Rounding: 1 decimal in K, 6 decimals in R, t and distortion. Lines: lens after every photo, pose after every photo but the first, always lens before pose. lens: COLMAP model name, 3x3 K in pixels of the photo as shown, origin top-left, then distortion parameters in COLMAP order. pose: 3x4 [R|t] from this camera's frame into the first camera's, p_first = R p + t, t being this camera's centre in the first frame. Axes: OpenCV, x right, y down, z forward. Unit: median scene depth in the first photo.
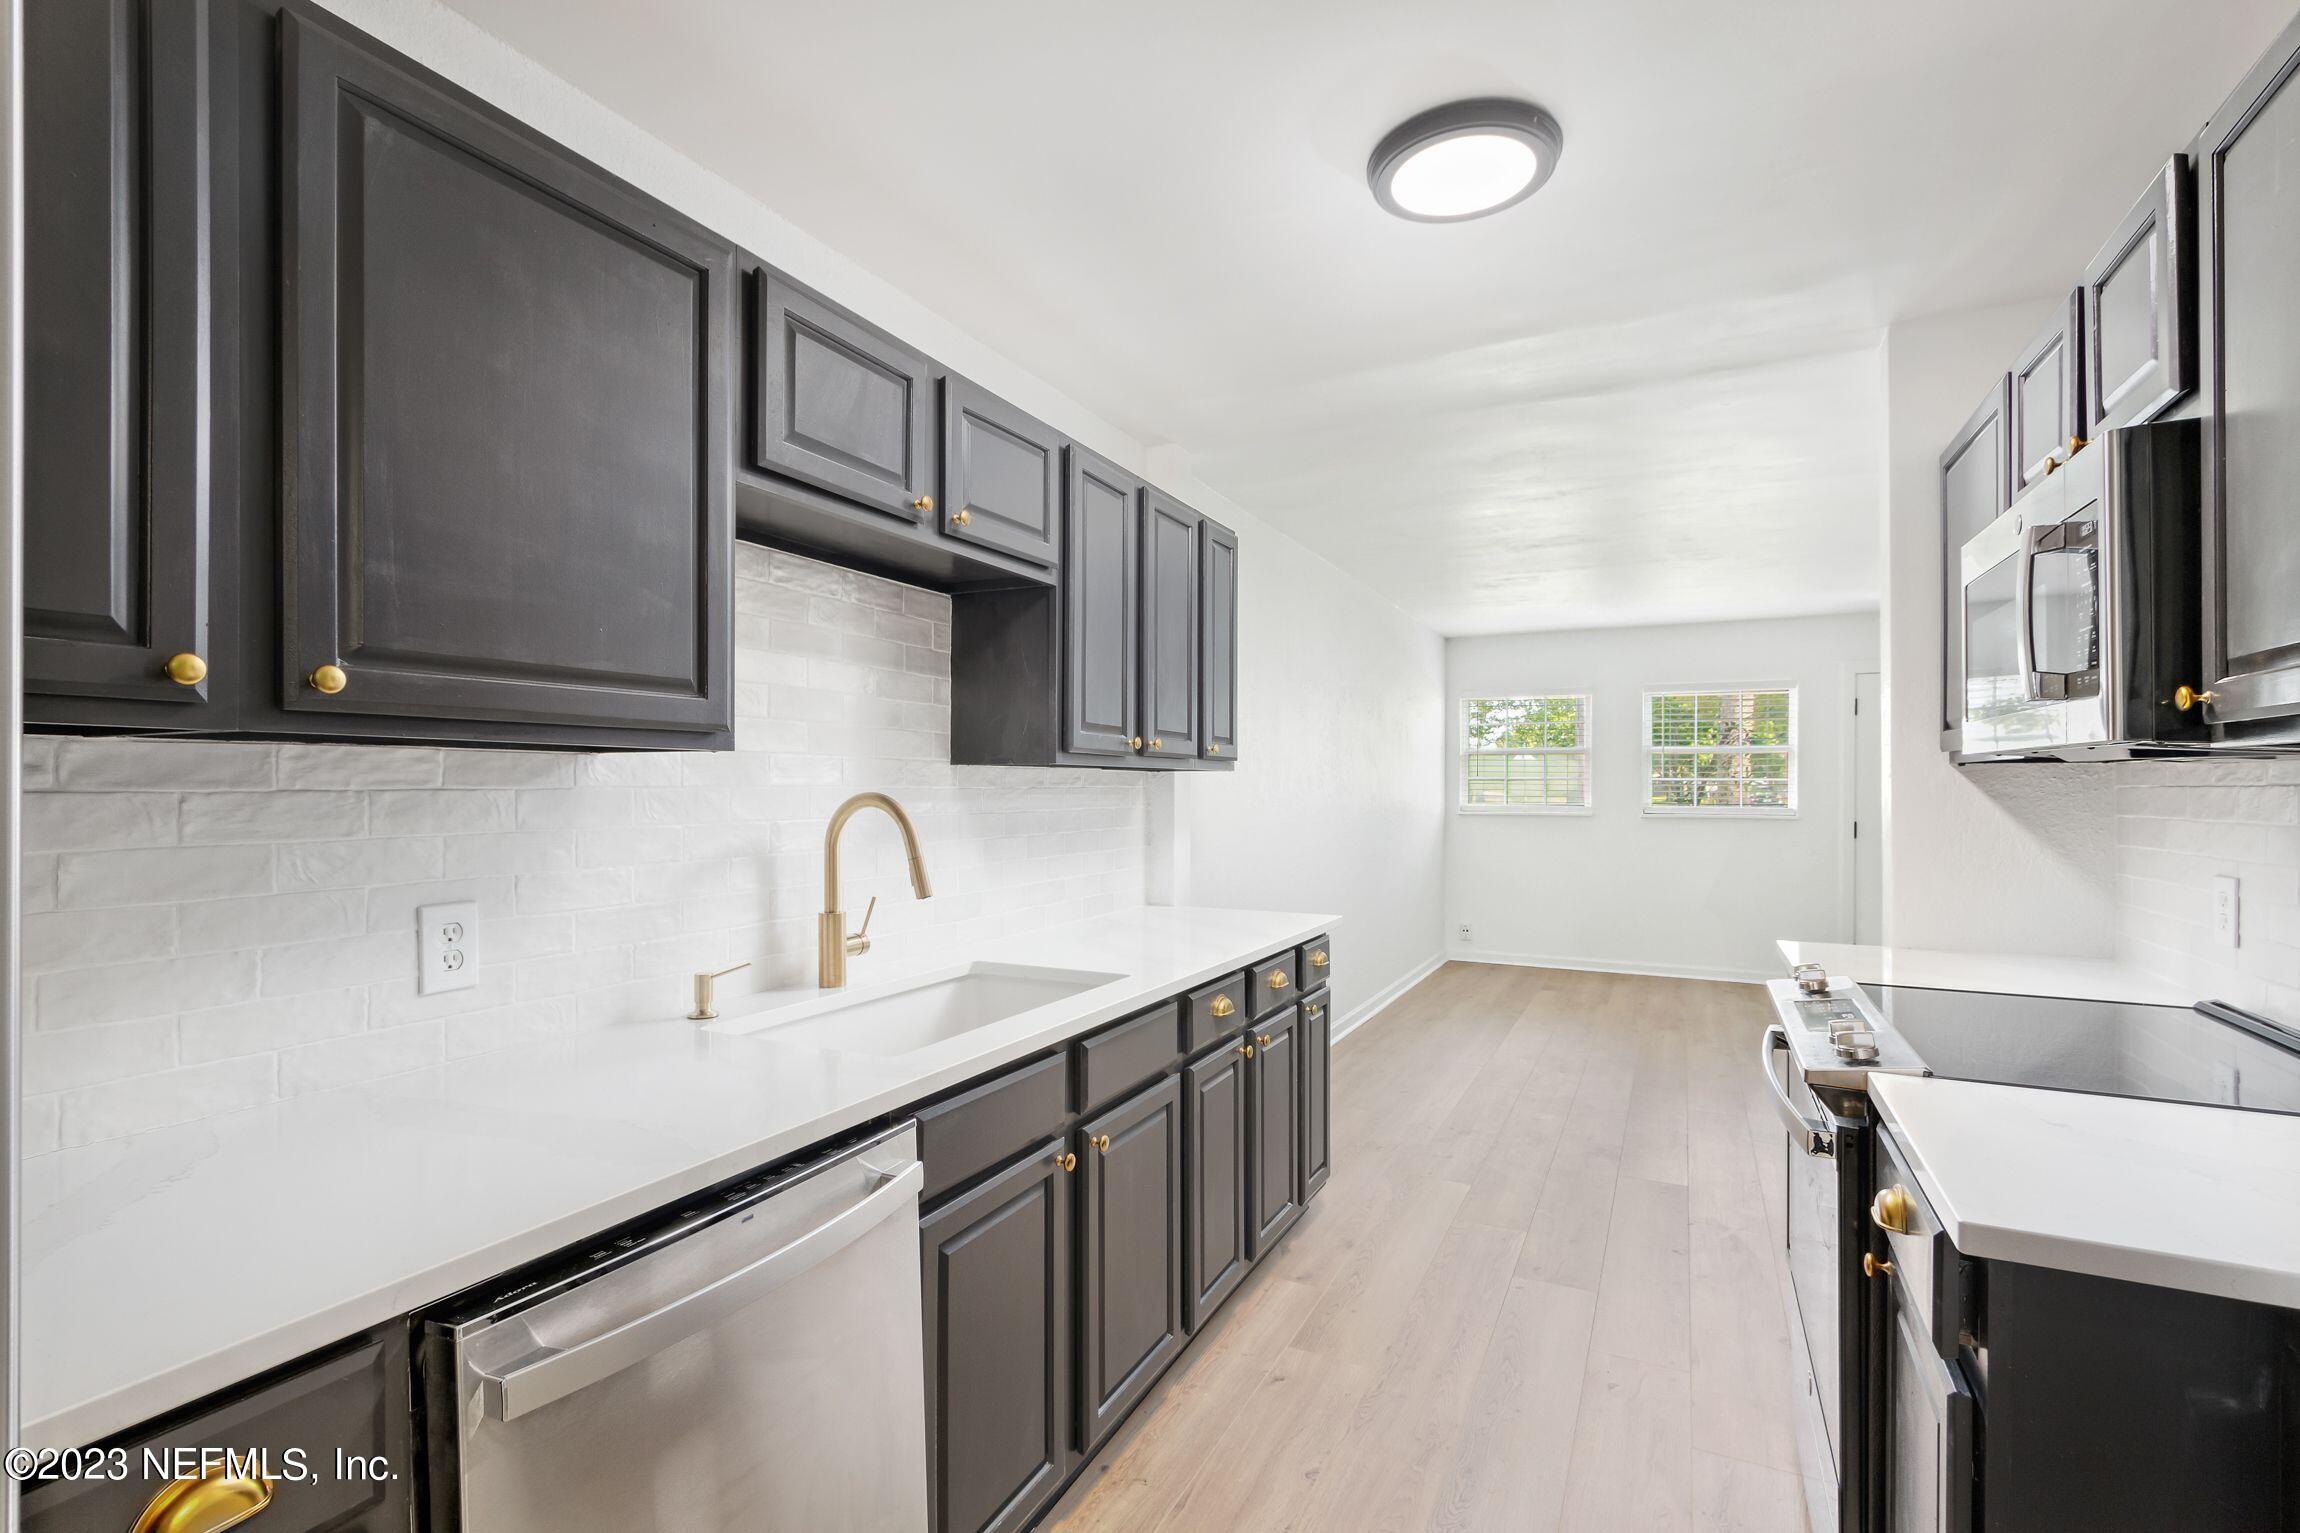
lens RADIAL K [[1060.2, 0, 1119.4], [0, 1060.2, 783.9], [0, 0, 1]] dist [0.006722, -0.001923]
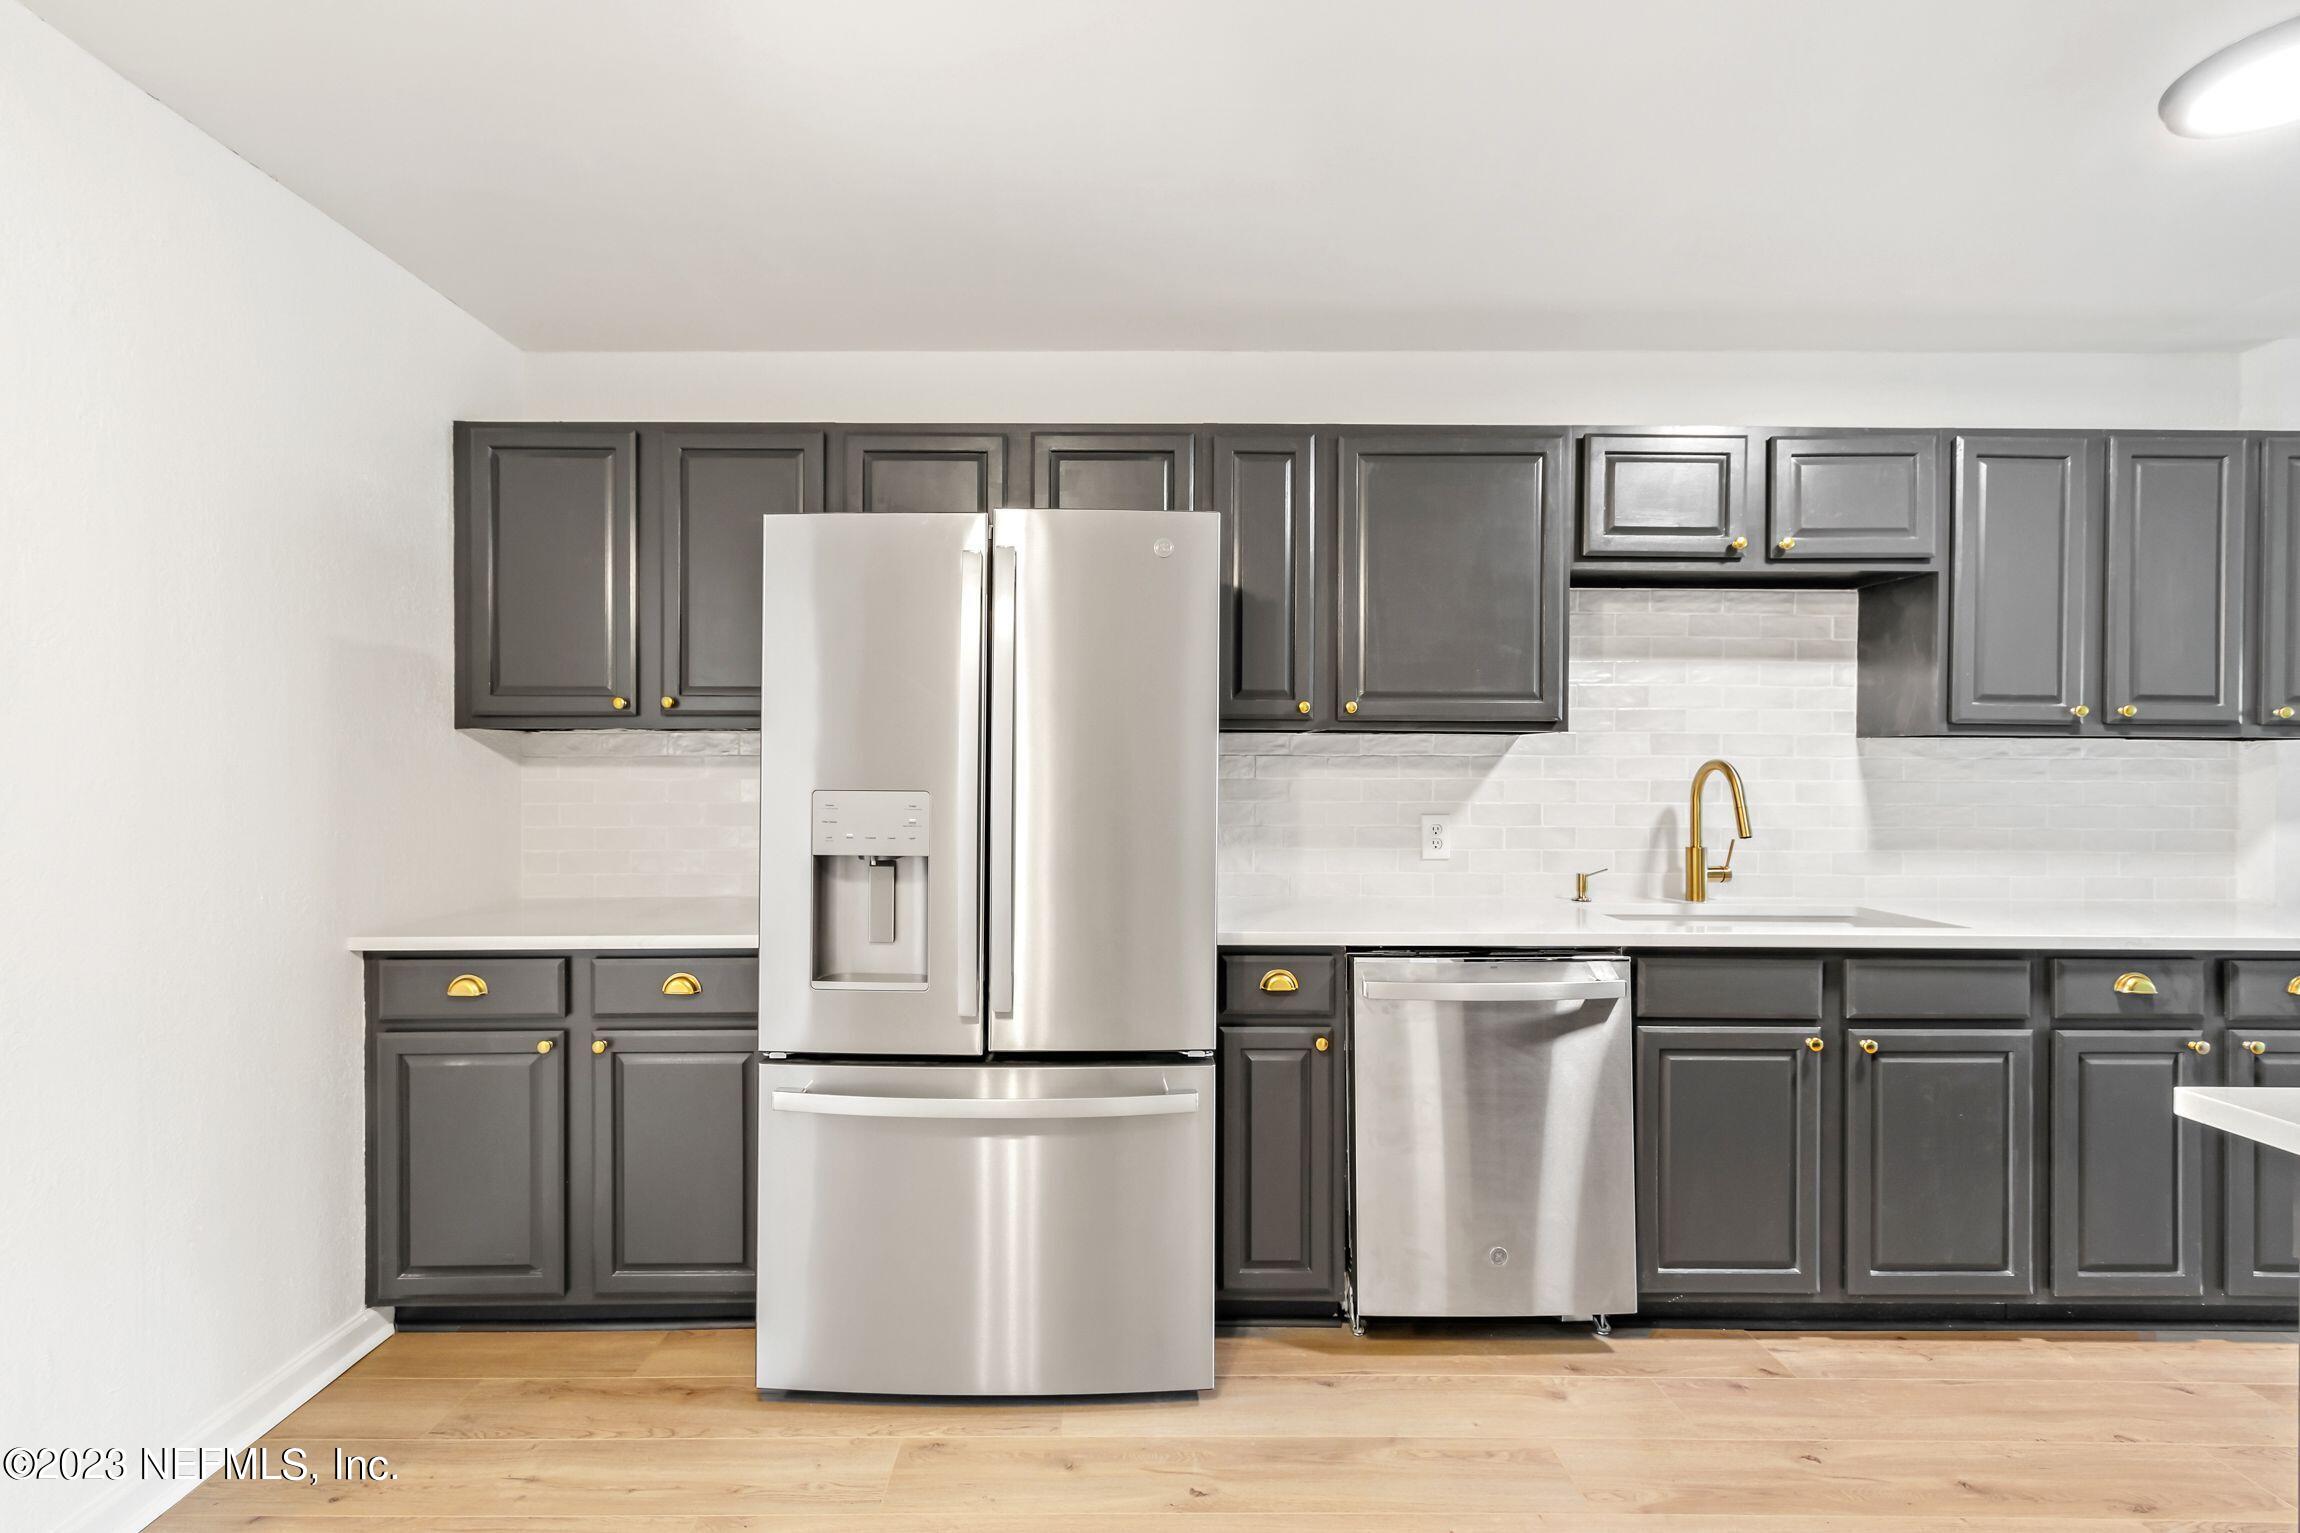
lens RADIAL K [[1060.2, 0, 1150.1], [0, 1060.2, 771.2], [0, 0, 1]] dist [0.006722, -0.001923]
pose [[0.478979, 0.008402, -0.877786, 0.490692], [-0.004095, 0.999965, 0.007337, 0.013248], [0.877817, 0.000081, 0.478997, -0.228582]]
